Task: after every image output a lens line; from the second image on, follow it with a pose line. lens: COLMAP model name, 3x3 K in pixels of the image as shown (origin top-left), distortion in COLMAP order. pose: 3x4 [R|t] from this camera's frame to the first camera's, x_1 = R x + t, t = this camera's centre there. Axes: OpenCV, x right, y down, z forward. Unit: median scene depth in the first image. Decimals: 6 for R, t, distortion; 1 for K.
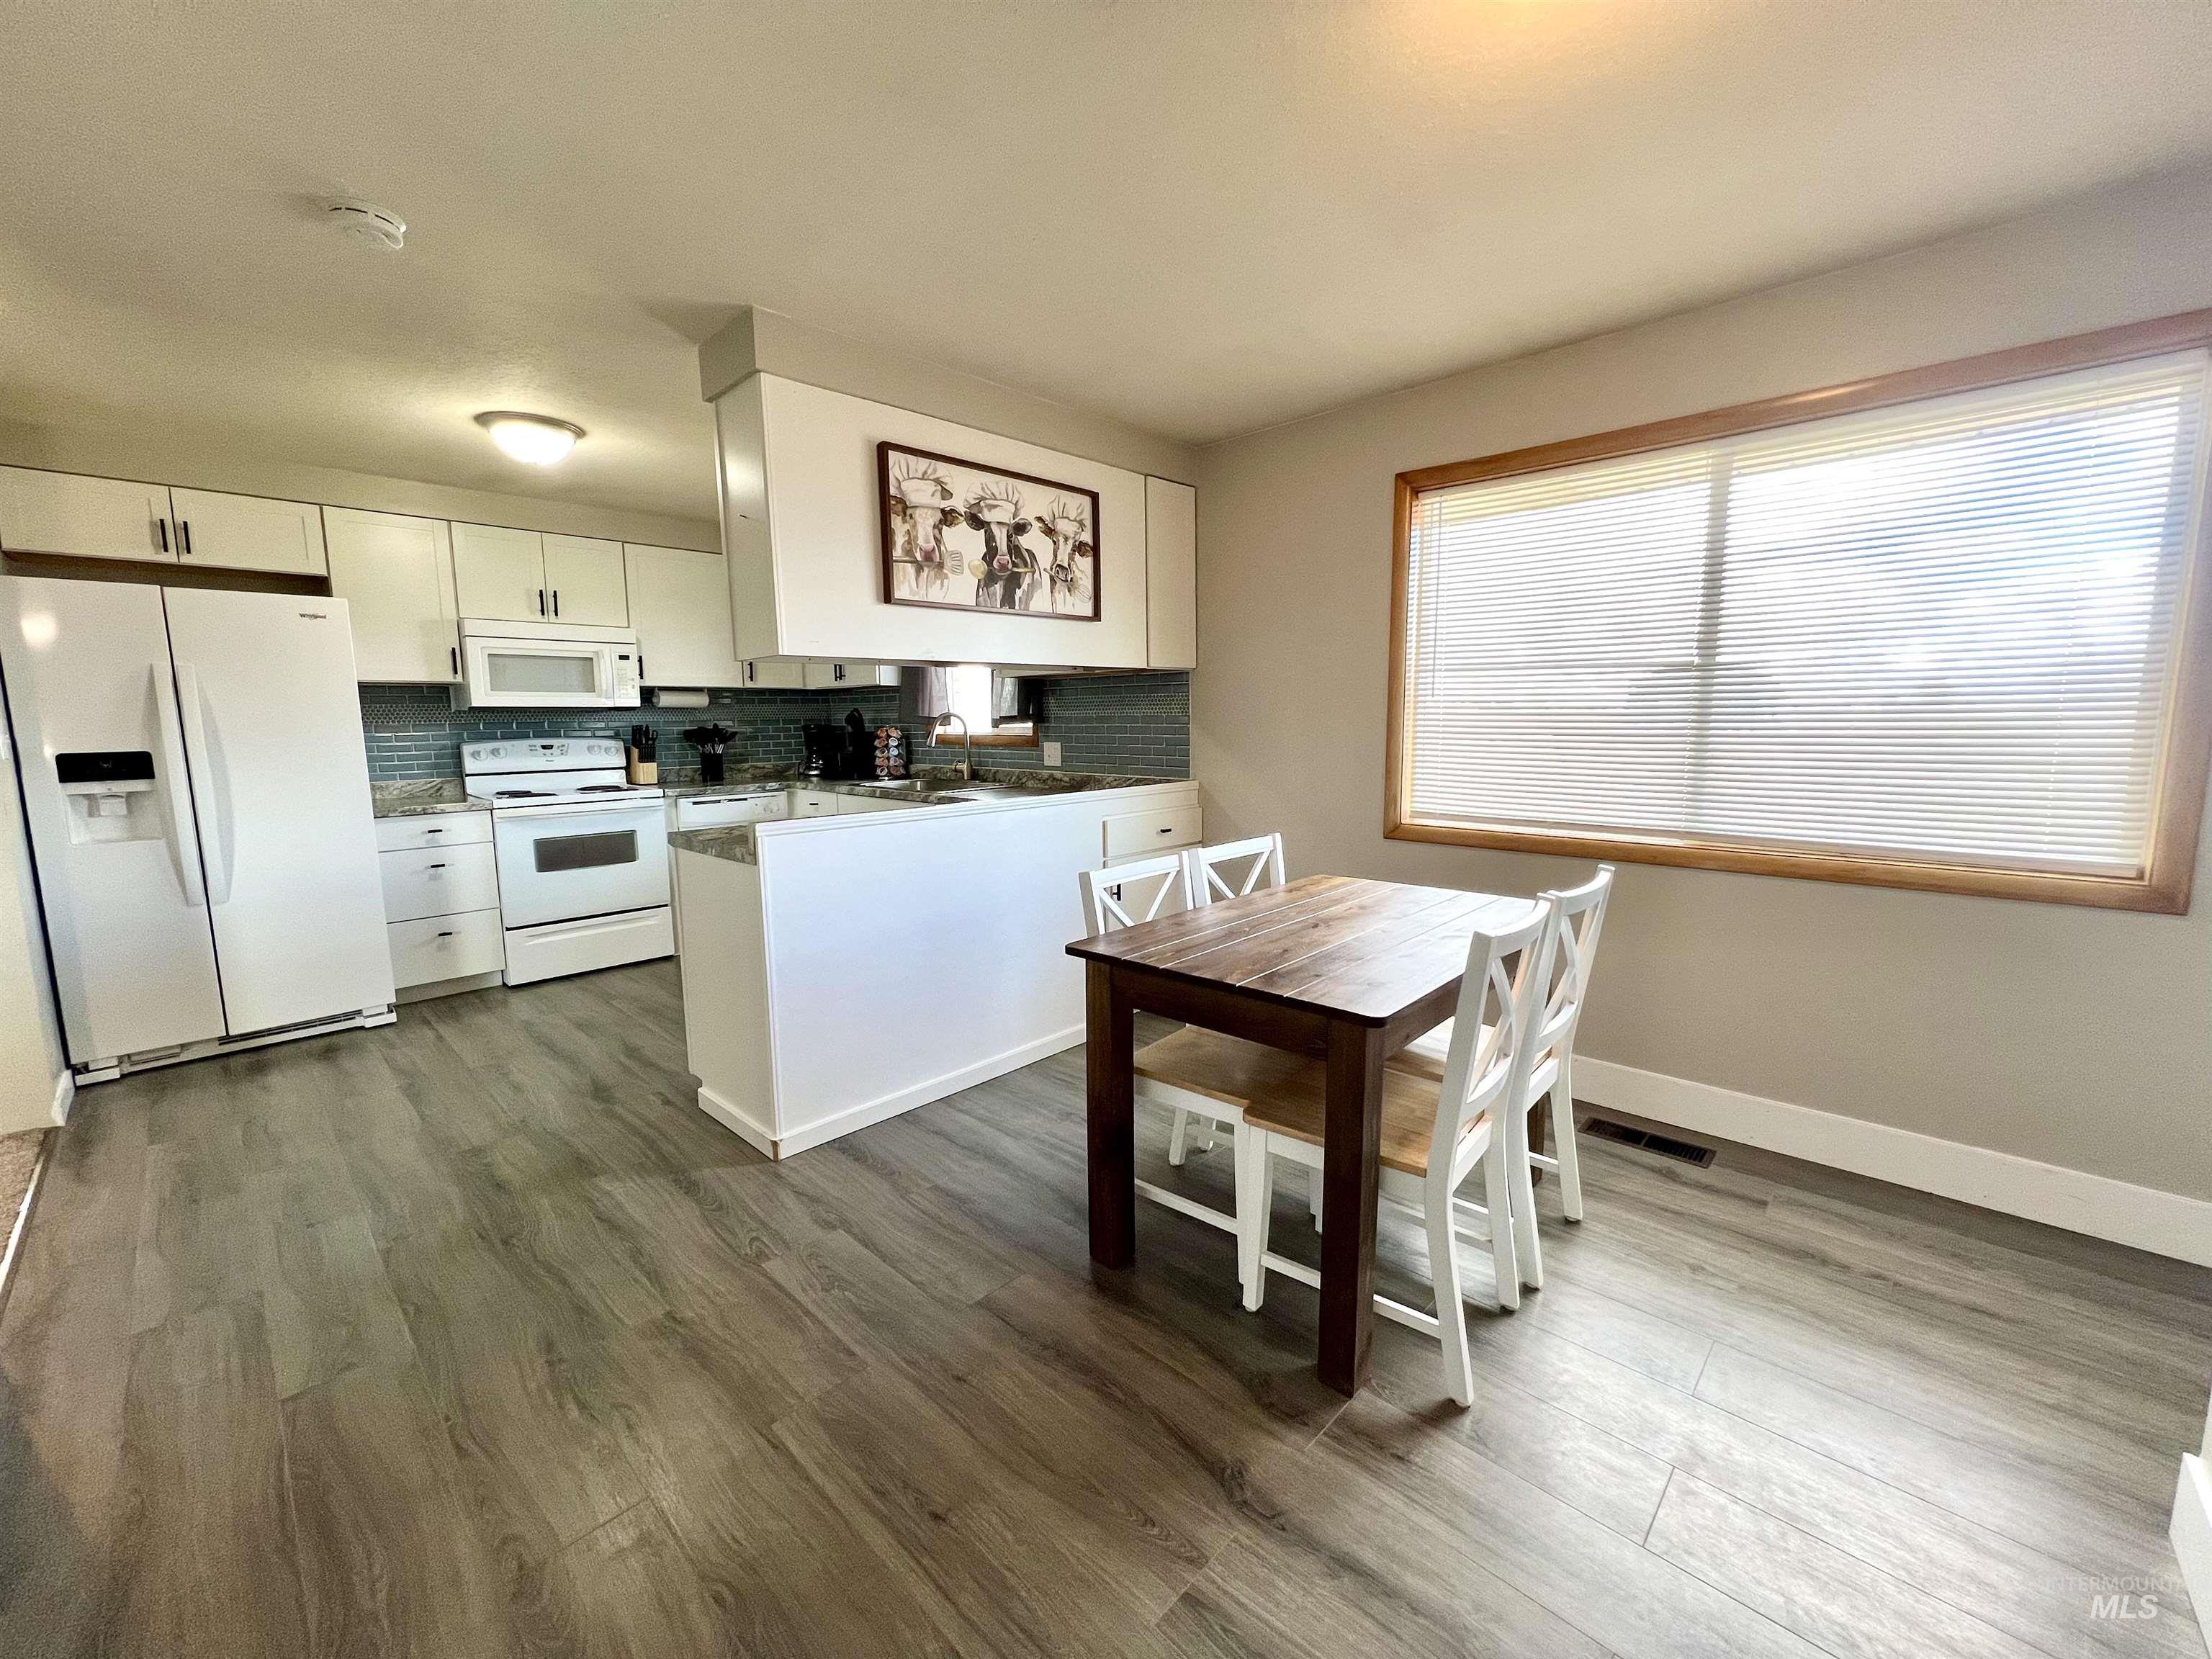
lens RADIAL K [[883.9, 0, 1104.7], [0, 883.9, 827.8], [0, 0, 1]] dist [-0.000883, 0.000134]
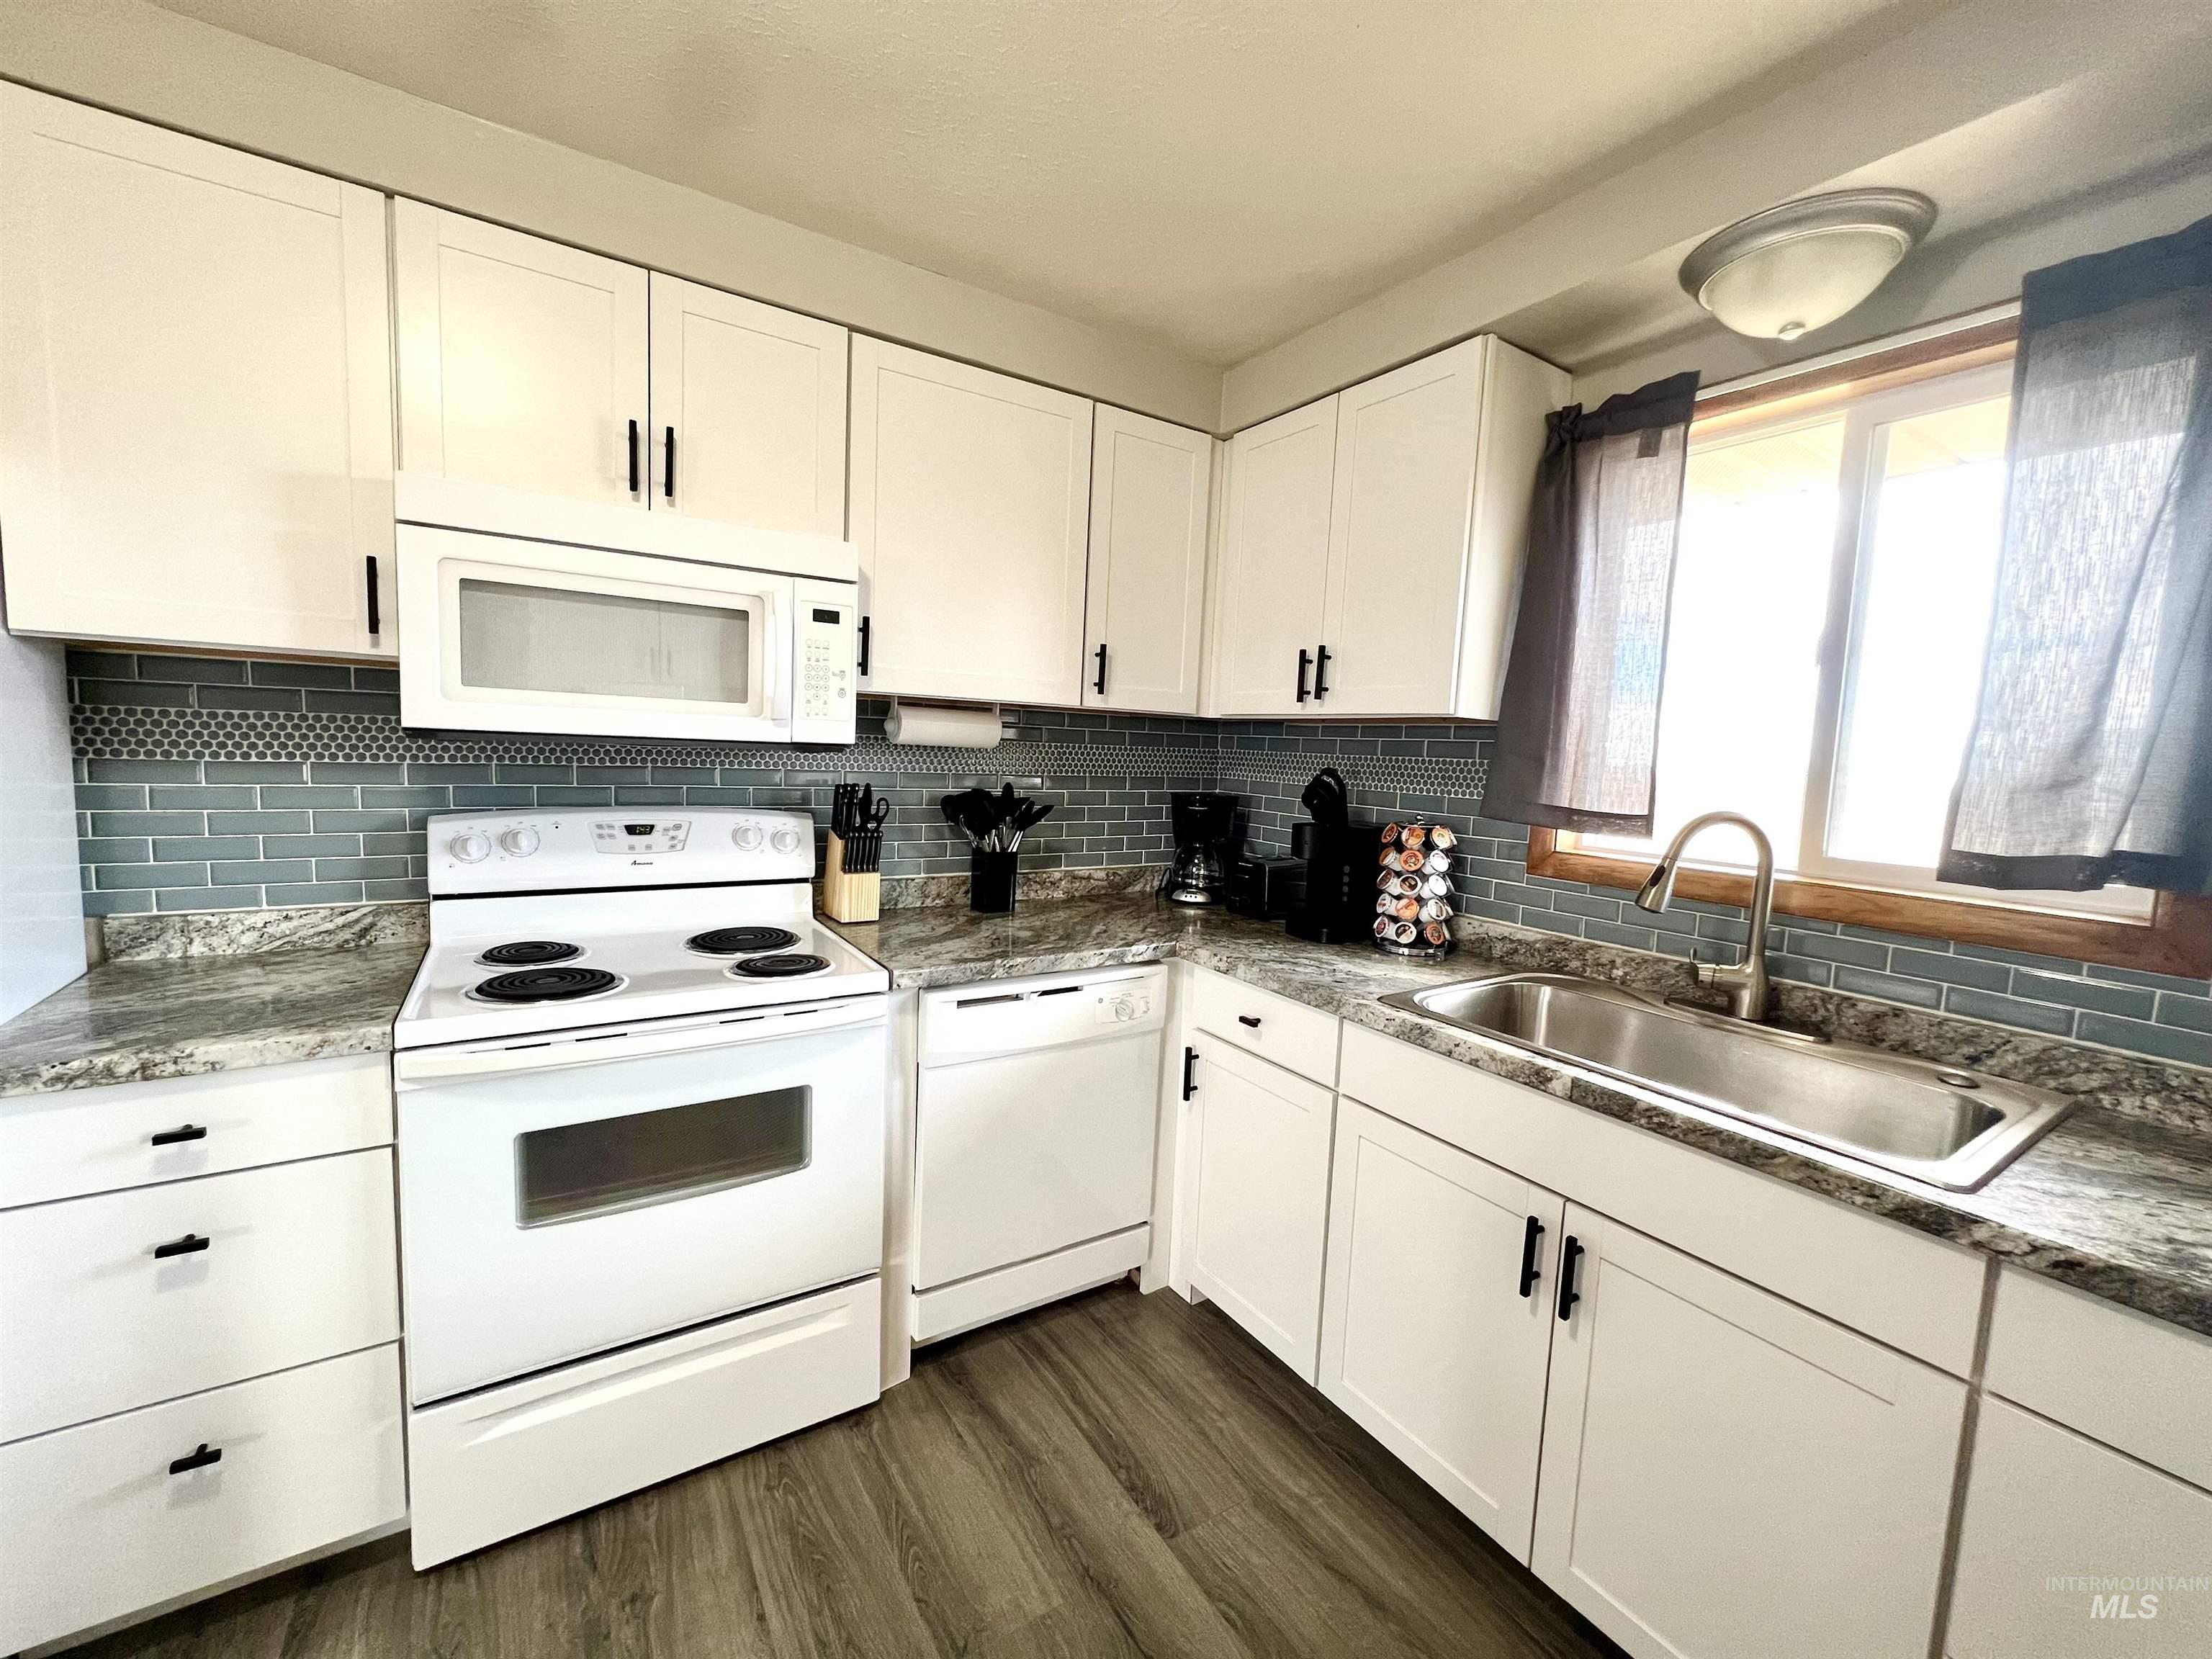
lens RADIAL K [[888.0, 0, 1105.0], [0, 888.0, 828.9], [0, 0, 1]] dist [0.000382, -0.000077]
pose [[0.972355, 0.073743, -0.221559, -0.340464], [-0.081343, 0.996363, -0.025363, -0.102702], [0.218883, 0.042684, 0.974817, 0.667860]]
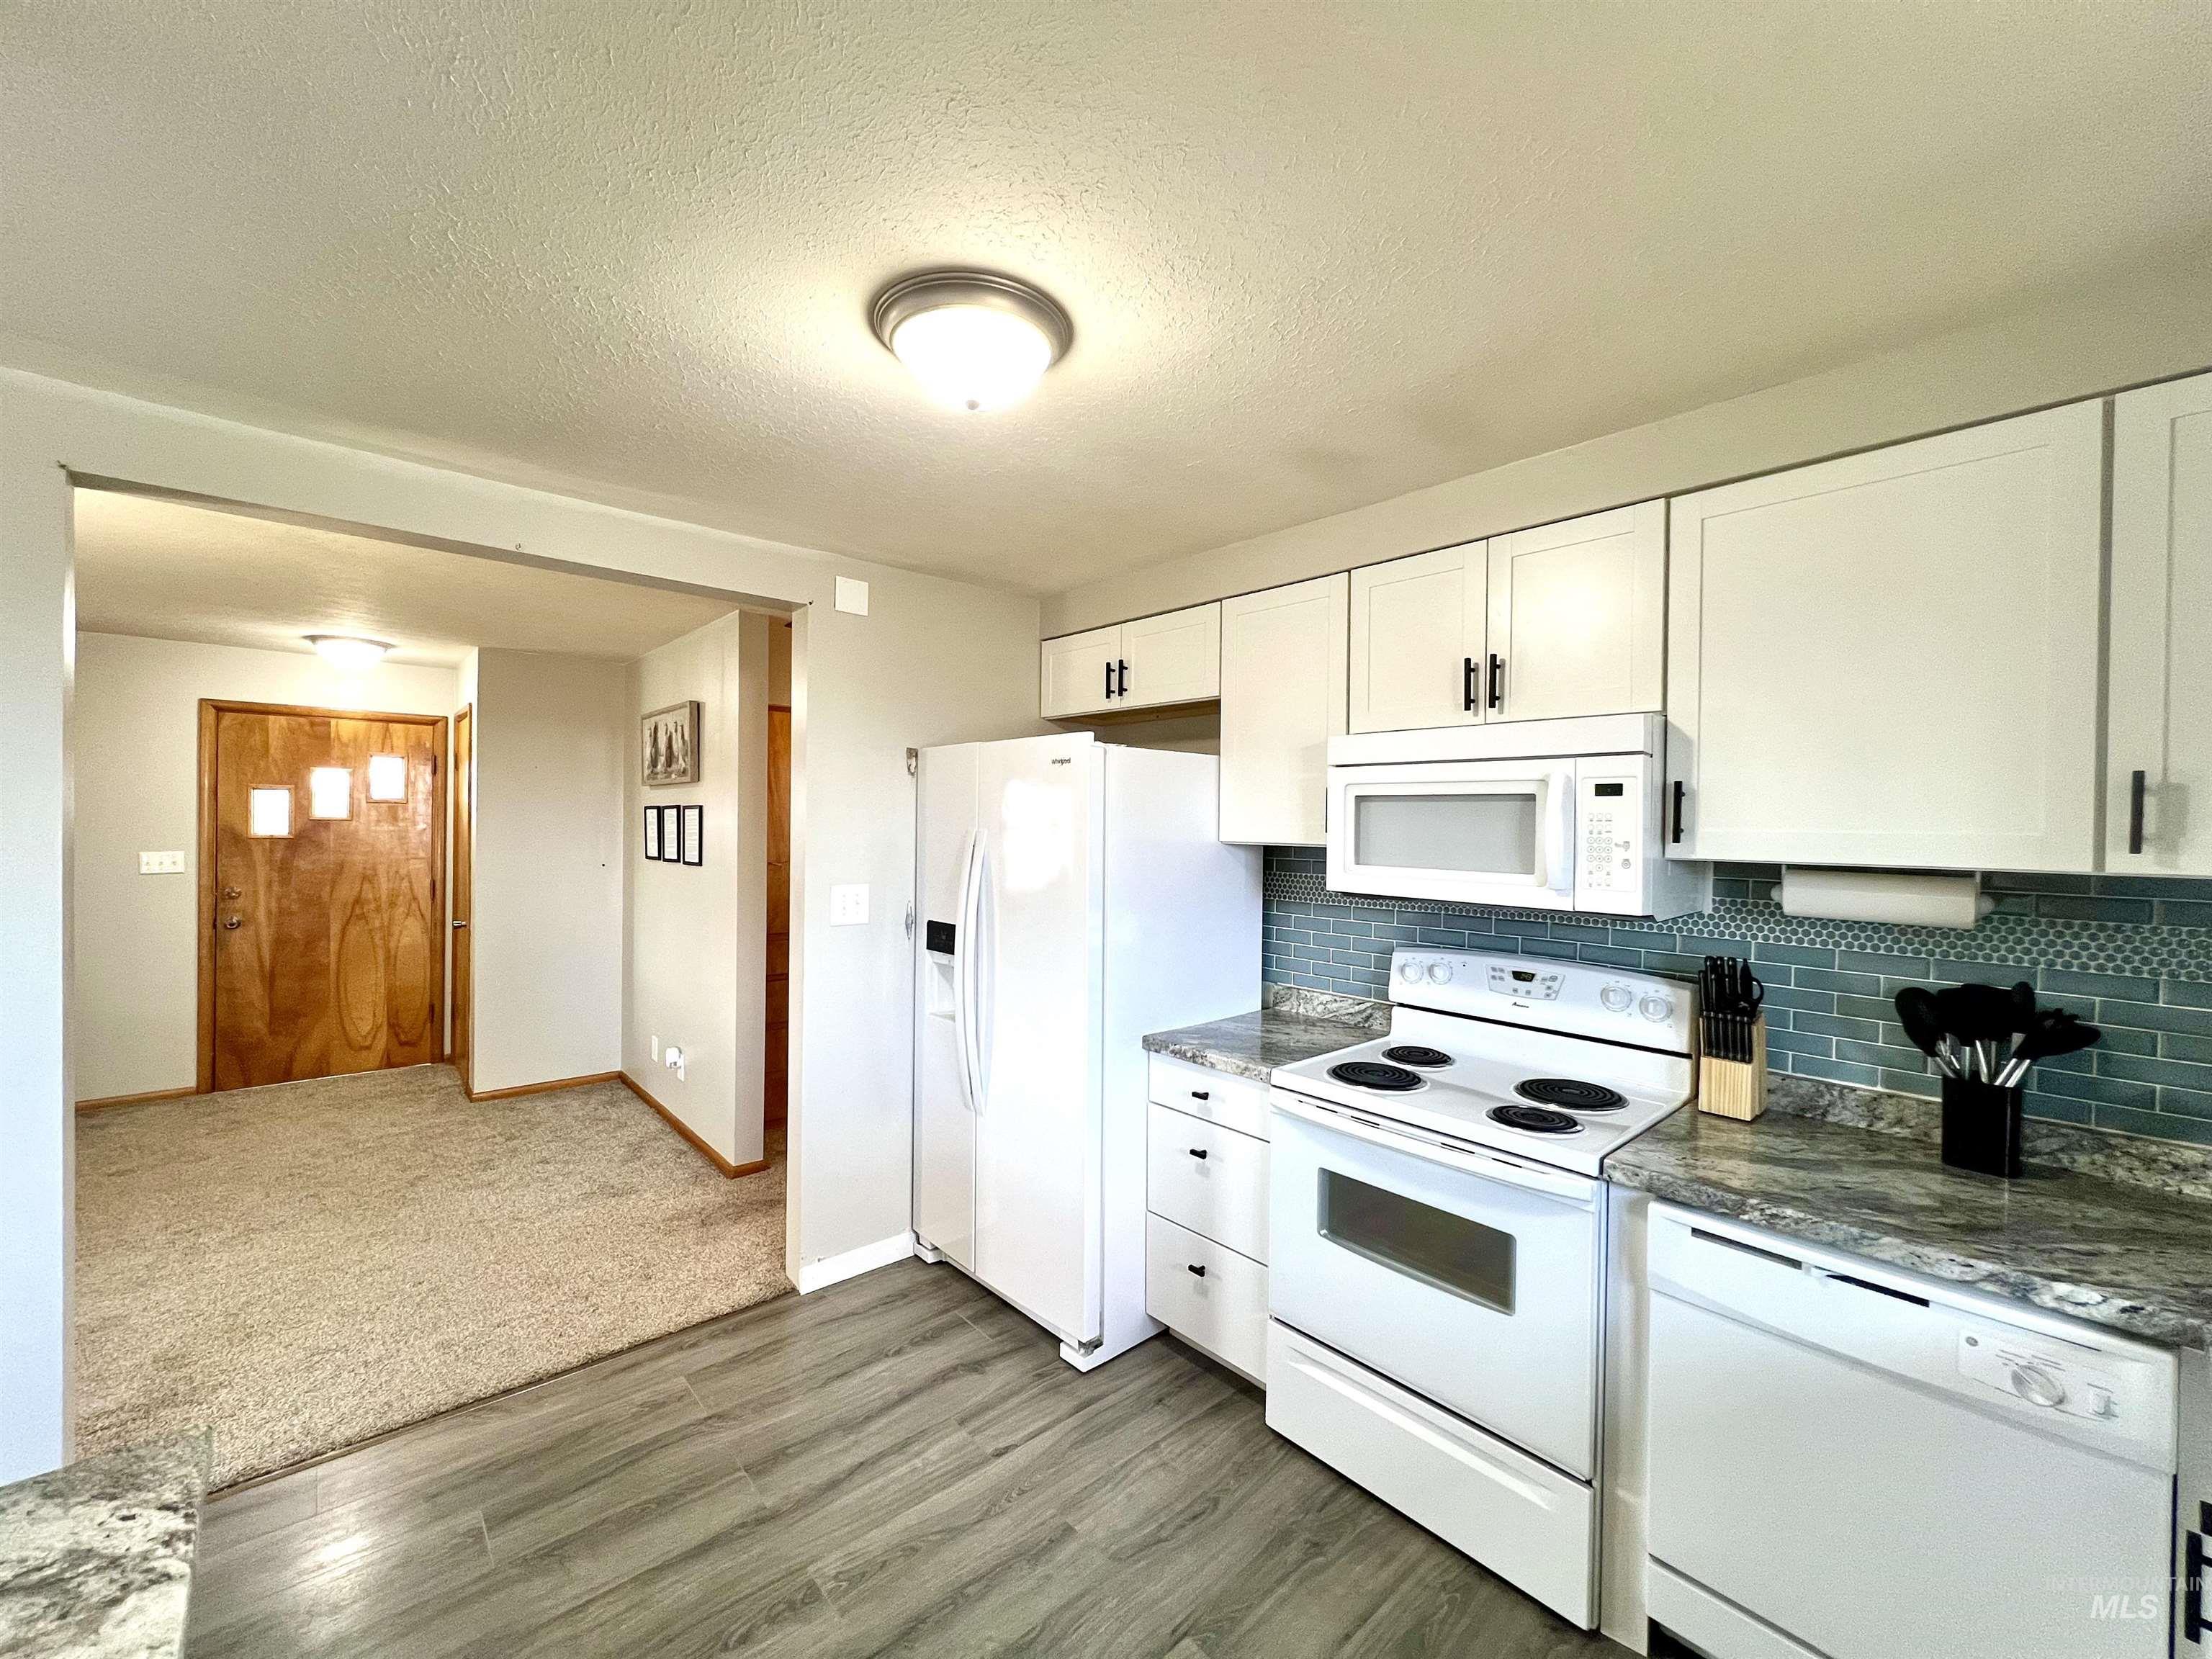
lens RADIAL K [[883.9, 0, 1104.7], [0, 883.9, 827.8], [0, 0, 1]] dist [-0.000883, 0.000134]
pose [[-0.075862, 0.016105, -0.996988, -0.137686], [-0.137922, 0.990089, 0.026488, -0.158934], [0.987534, 0.139516, -0.072889, 0.827999]]
